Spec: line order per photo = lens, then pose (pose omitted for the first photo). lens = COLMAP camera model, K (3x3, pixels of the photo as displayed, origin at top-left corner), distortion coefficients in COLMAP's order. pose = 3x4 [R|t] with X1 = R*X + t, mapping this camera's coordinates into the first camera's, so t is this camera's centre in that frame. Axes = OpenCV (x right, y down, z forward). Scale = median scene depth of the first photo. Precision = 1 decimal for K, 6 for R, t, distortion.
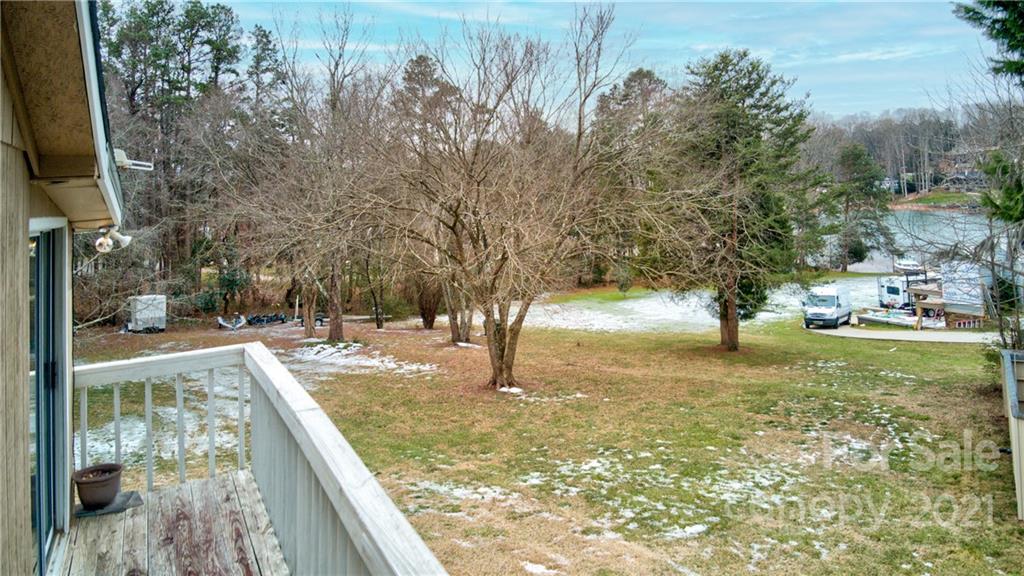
lens RADIAL K [[754.1, 0, 511.4], [0, 754.1, 288.4], [0, 0, 1]] dist [0.026709, -0.081127]
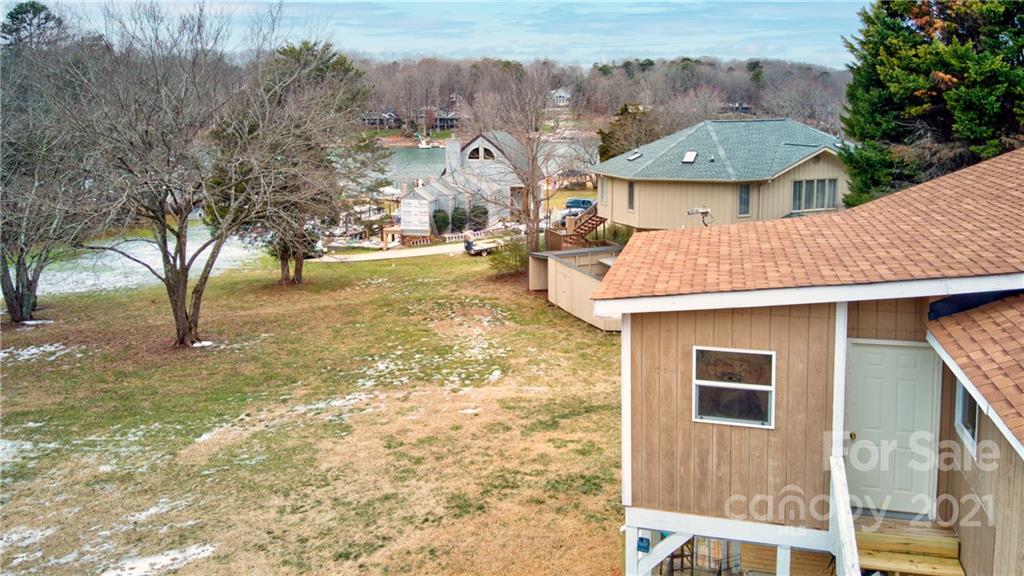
lens RADIAL K [[754.1, 0, 516.8], [0, 754.1, 285.7], [0, 0, 1]] dist [0.026709, -0.081127]
pose [[0.626518, -0.151906, 0.764460, -0.831358], [0.084786, 0.988286, 0.126896, -0.080860], [-0.774781, -0.014687, 0.632059, -0.104797]]
